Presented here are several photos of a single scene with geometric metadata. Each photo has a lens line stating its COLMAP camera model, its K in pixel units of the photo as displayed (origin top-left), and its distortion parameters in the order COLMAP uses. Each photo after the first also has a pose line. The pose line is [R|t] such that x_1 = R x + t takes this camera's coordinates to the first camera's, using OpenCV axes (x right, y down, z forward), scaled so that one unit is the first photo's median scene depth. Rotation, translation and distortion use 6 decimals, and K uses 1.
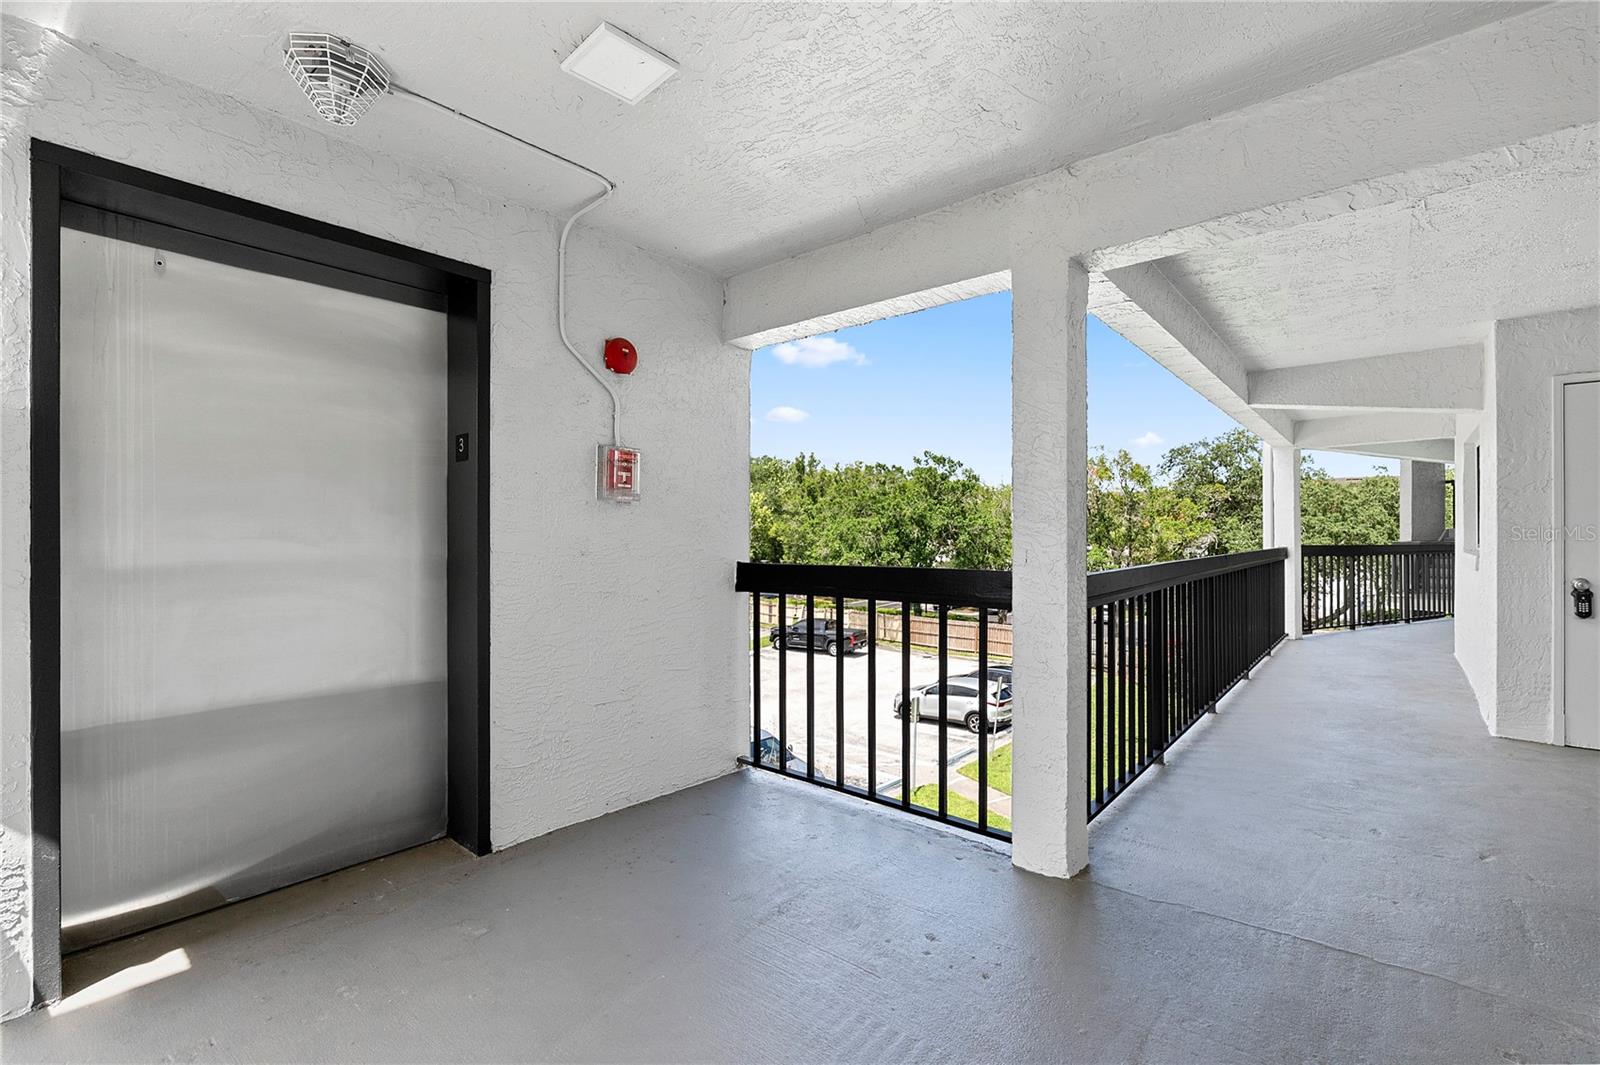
lens RADIAL K [[709.2, 0, 799.2], [0, 709.2, 531.7], [0, 0, 1]] dist [-0.007373, 0.001018]
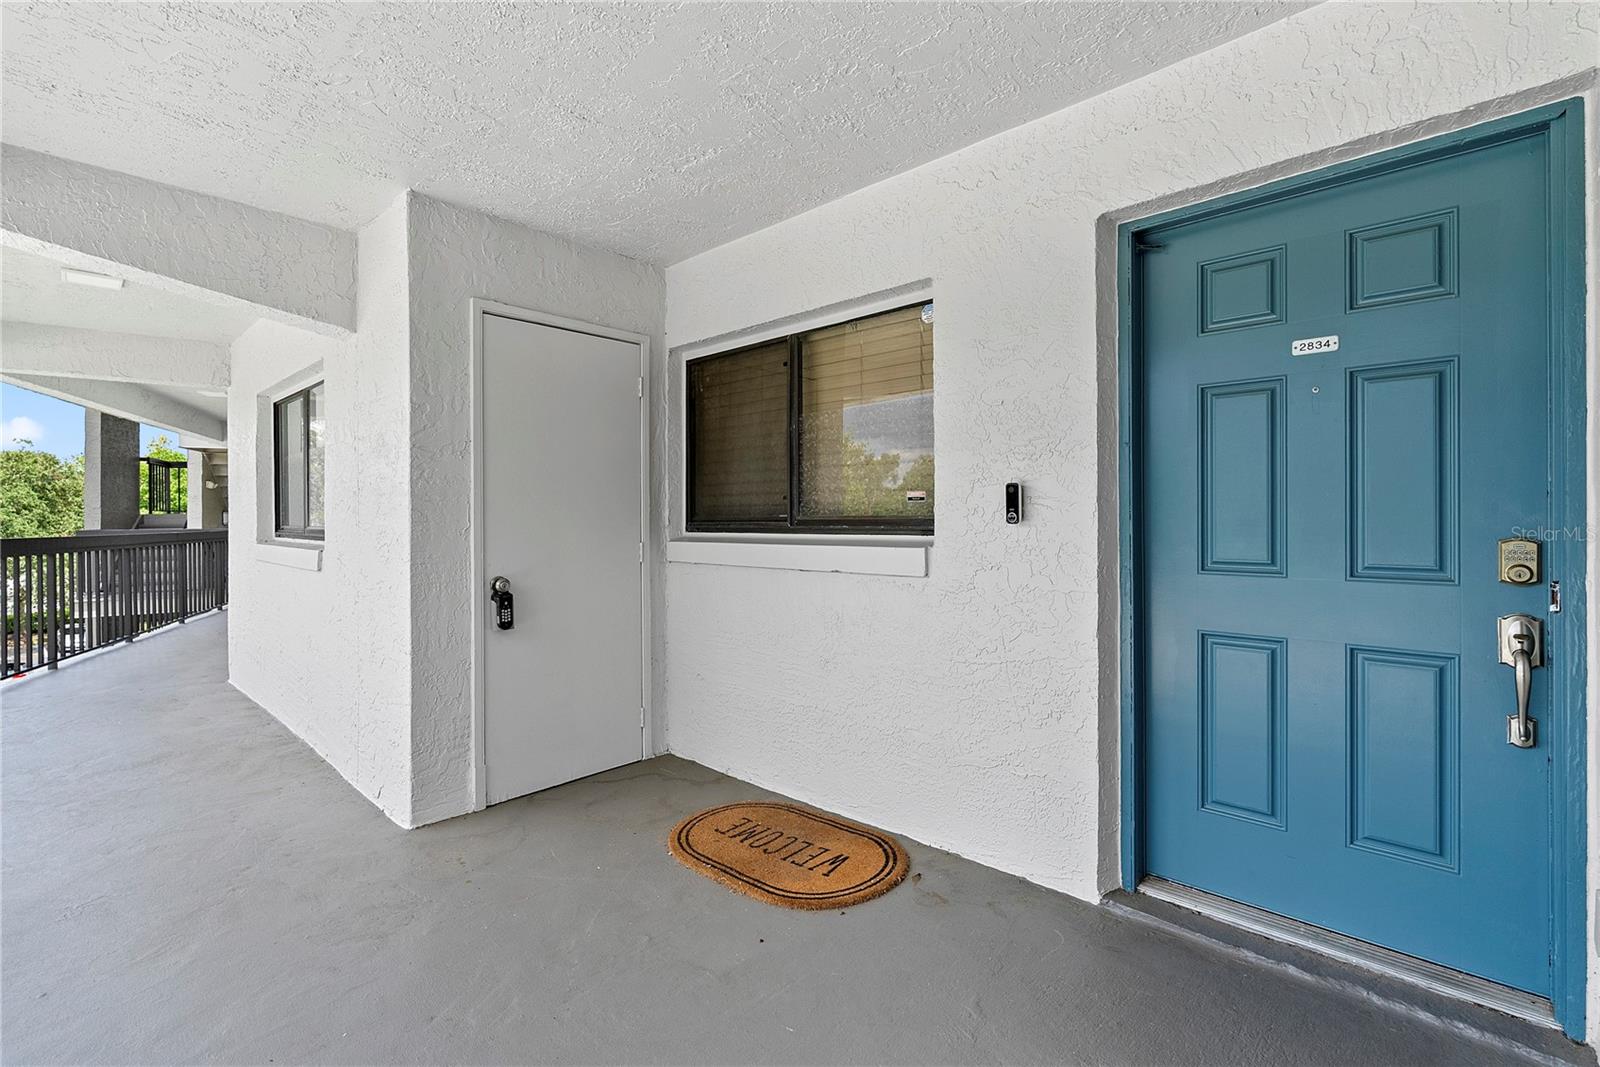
lens RADIAL K [[709.2, 0, 796.1], [0, 709.2, 519.4], [0, 0, 1]] dist [-0.007373, 0.001018]
pose [[0.039019, -0.001298, 0.999238, 0.354769], [0.000768, 0.999999, 0.001269, 0.004523], [-0.999238, 0.000718, 0.039020, 0.627108]]
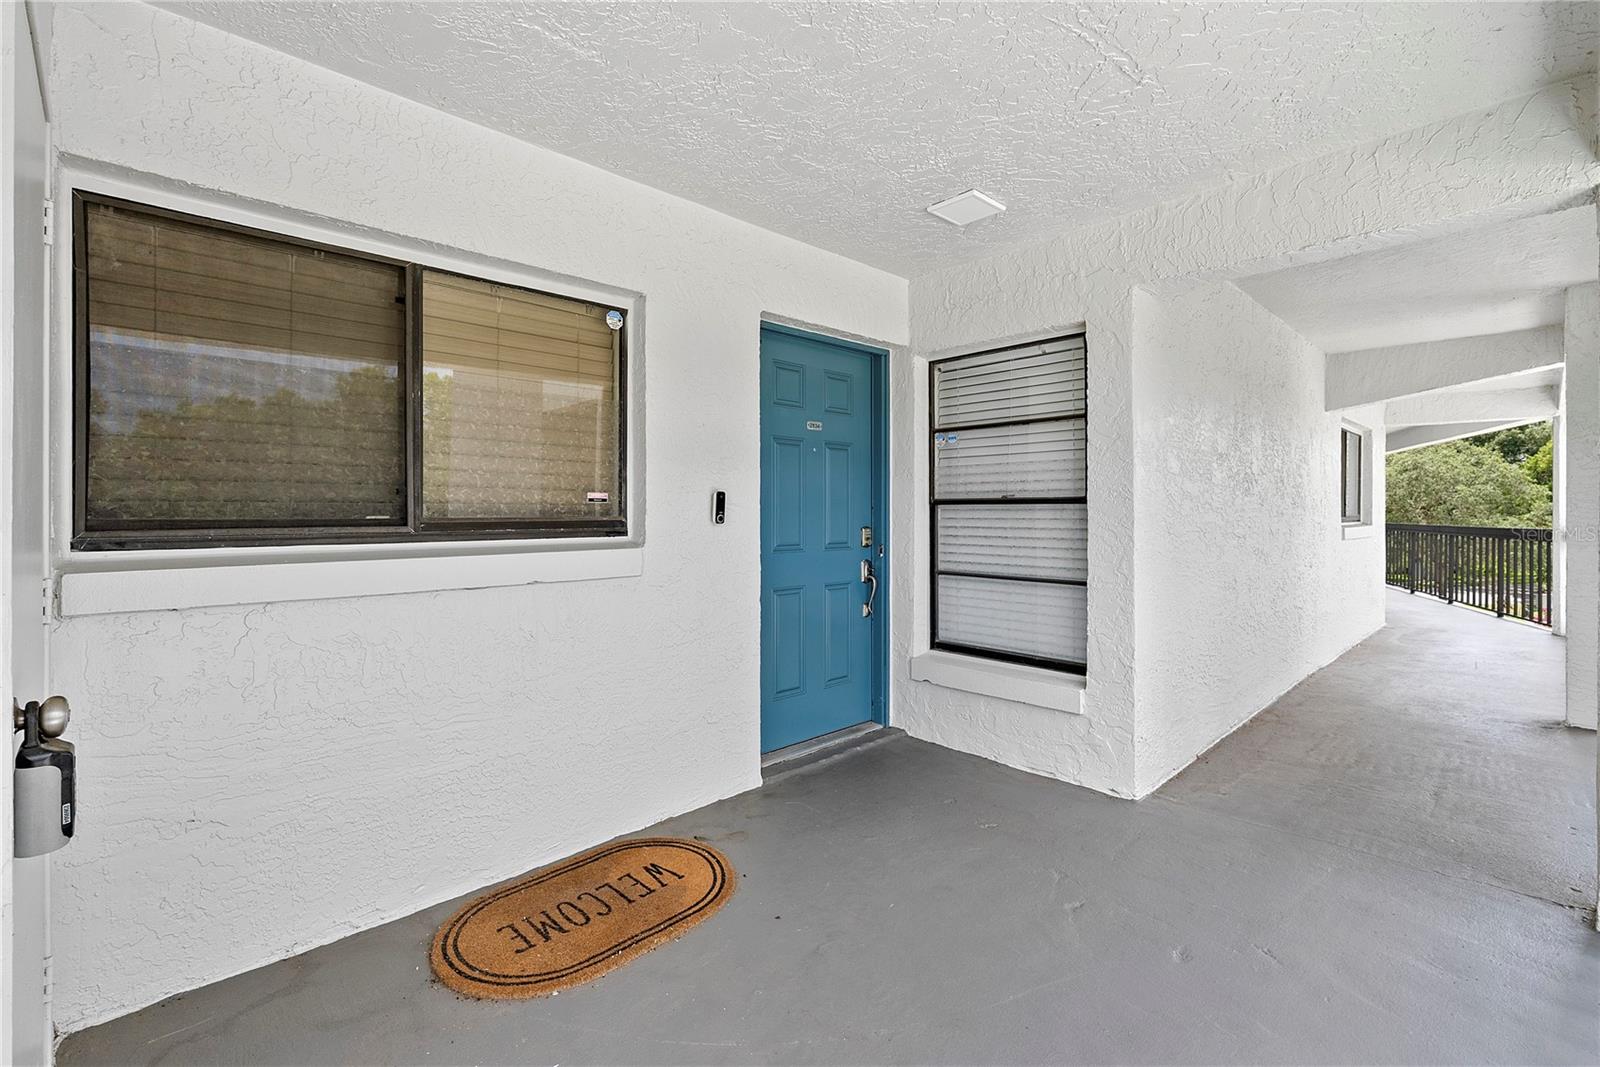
lens RADIAL K [[709.2, 0, 796.8], [0, 709.2, 526.8], [0, 0, 1]] dist [-0.007373, 0.001018]
pose [[-0.995263, 0.006105, 0.097029, 0.951467], [0.007140, 0.999921, 0.010329, 0.005493], [-0.096958, 0.010973, -0.995228, 1.408586]]
